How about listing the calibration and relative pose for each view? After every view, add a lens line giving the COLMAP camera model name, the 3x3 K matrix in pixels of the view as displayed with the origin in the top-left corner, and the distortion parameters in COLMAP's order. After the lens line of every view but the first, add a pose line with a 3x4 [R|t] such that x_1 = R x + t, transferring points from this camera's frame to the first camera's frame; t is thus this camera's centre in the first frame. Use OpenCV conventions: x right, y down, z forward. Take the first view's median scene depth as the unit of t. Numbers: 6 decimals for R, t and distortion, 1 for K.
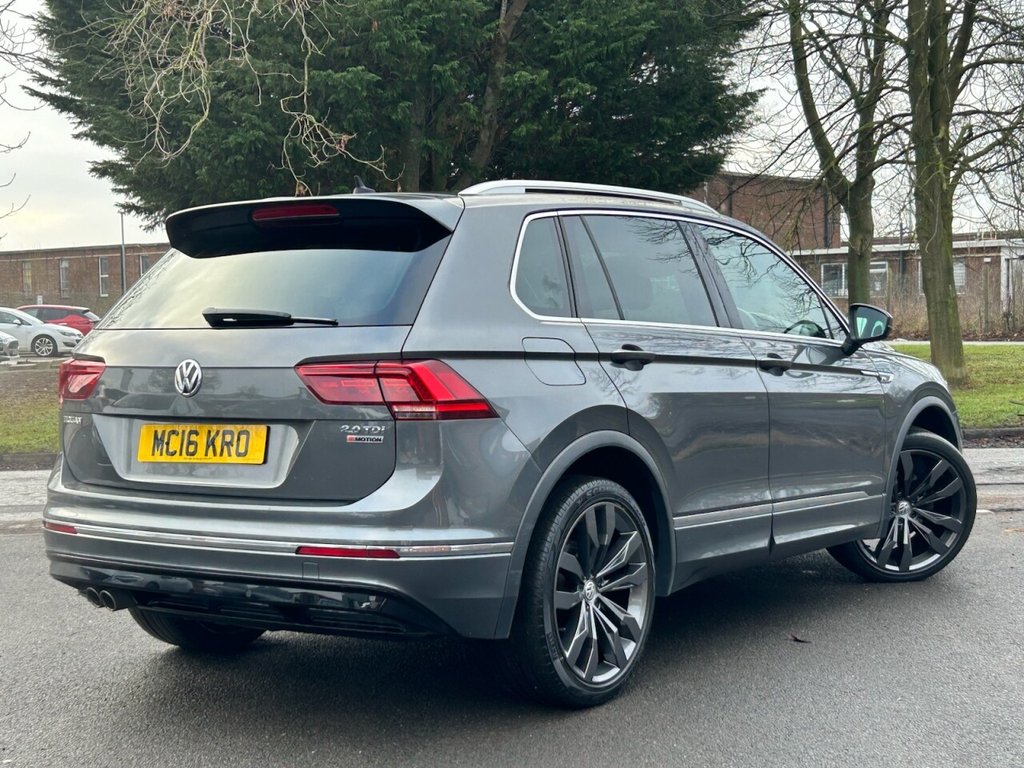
lens RADIAL K [[1605.7, 0, 512.0], [0, 1605.7, 384.0], [0, 0, 1]] dist [0.210425, -0.759267]
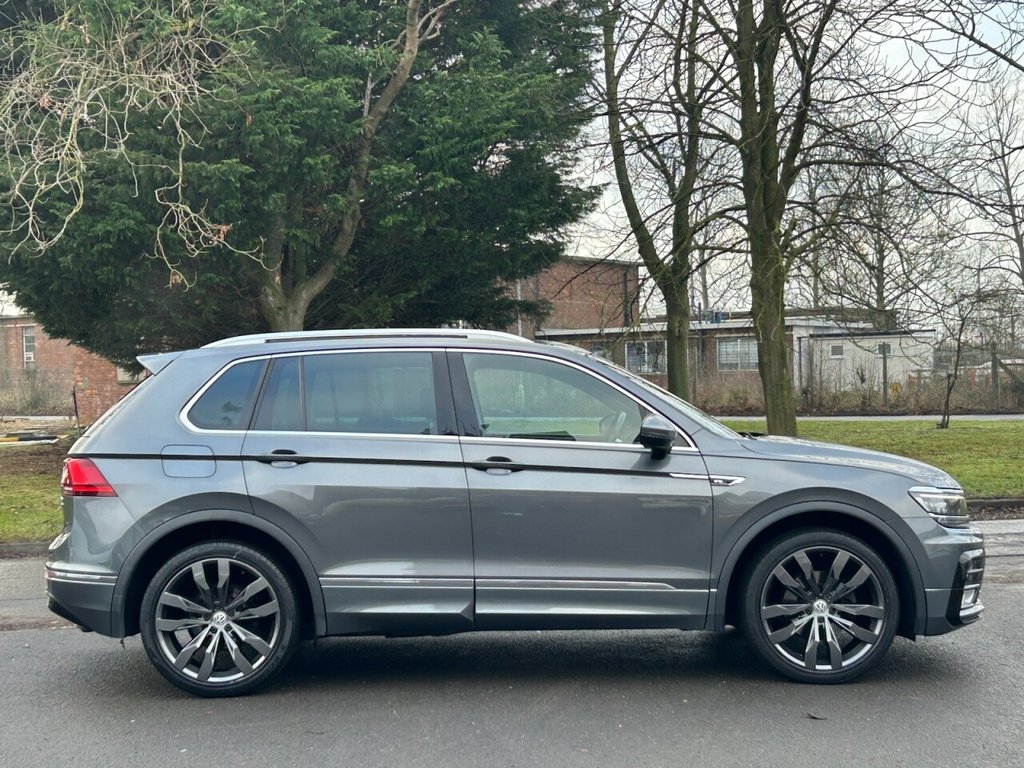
lens RADIAL K [[1605.7, 0, 512.0], [0, 1605.7, 384.0], [0, 0, 1]] dist [0.210425, -0.759267]
pose [[0.991057, -0.004861, 0.133352, -0.052805], [0.010862, 0.998959, -0.044310, -0.006538], [-0.132998, 0.045362, 0.990078, -0.026140]]
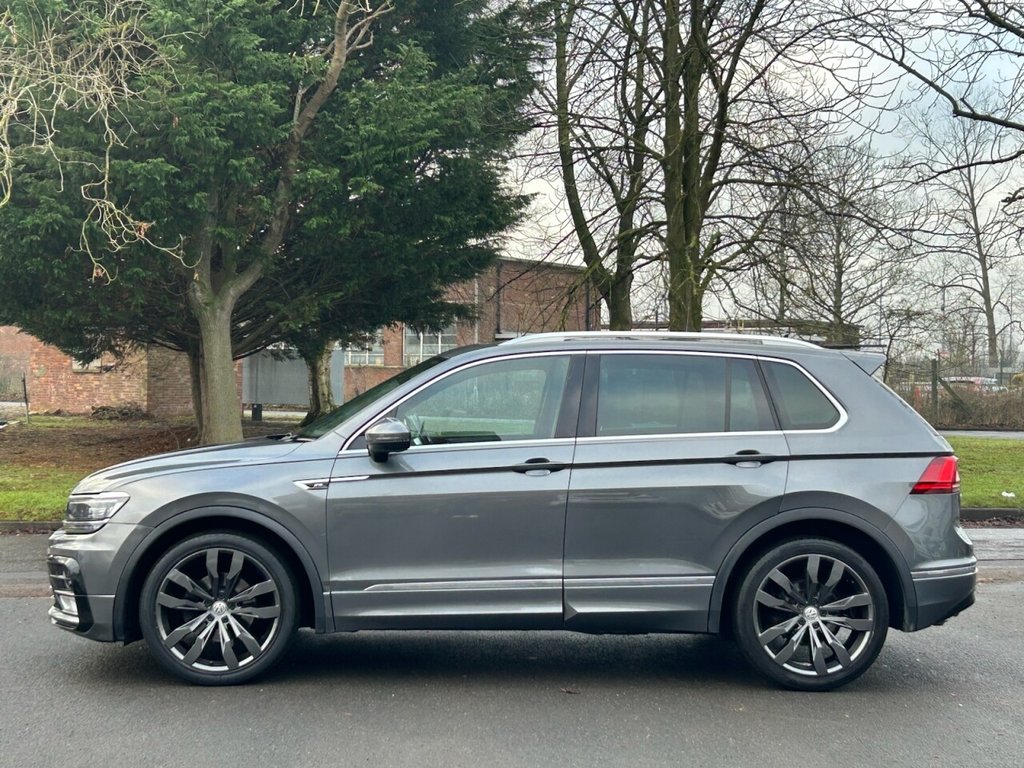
lens RADIAL K [[1605.7, 0, 512.0], [0, 1605.7, 384.0], [0, 0, 1]] dist [0.210425, -0.759267]
pose [[0.989041, 0.027333, 0.145088, -0.015206], [-0.020956, 0.998753, -0.045304, -0.005694], [-0.146146, 0.041767, 0.988381, -0.066744]]
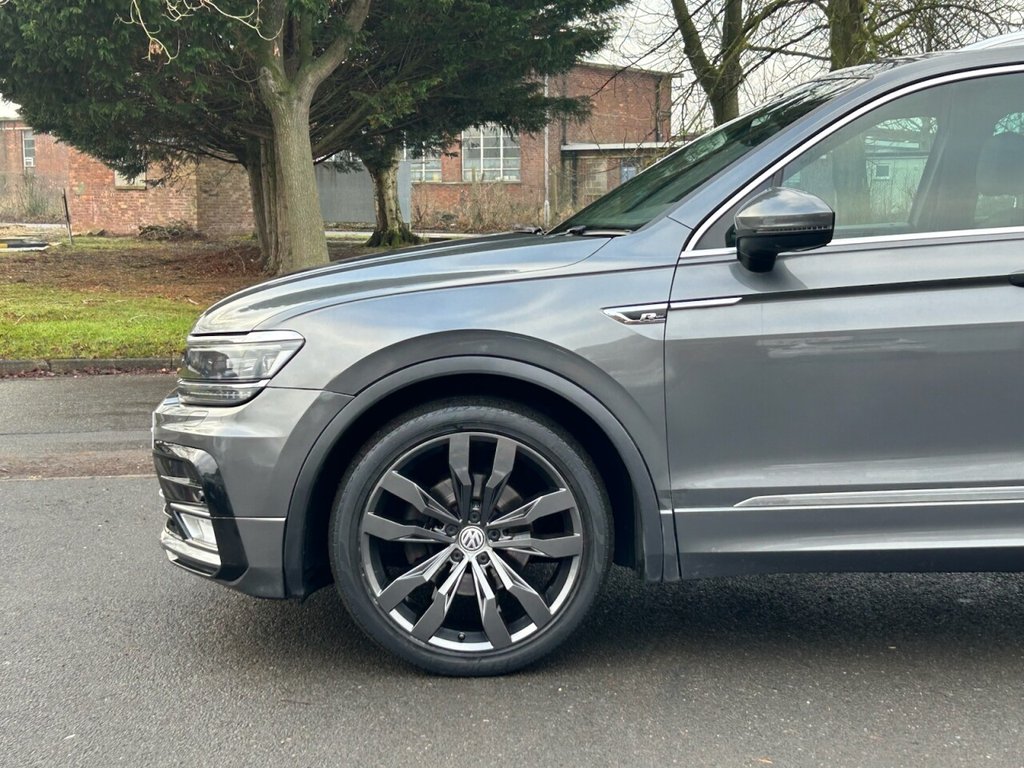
lens RADIAL K [[1594.9, 0, 523.9], [0, 1594.9, 393.0], [0, 0, 1]] dist [0.227697, -0.858506]
pose [[0.991226, -0.001393, 0.132172, -0.047454], [-0.008095, 0.997427, 0.071224, -0.002614], [-0.131931, -0.071669, 0.988665, 0.117380]]
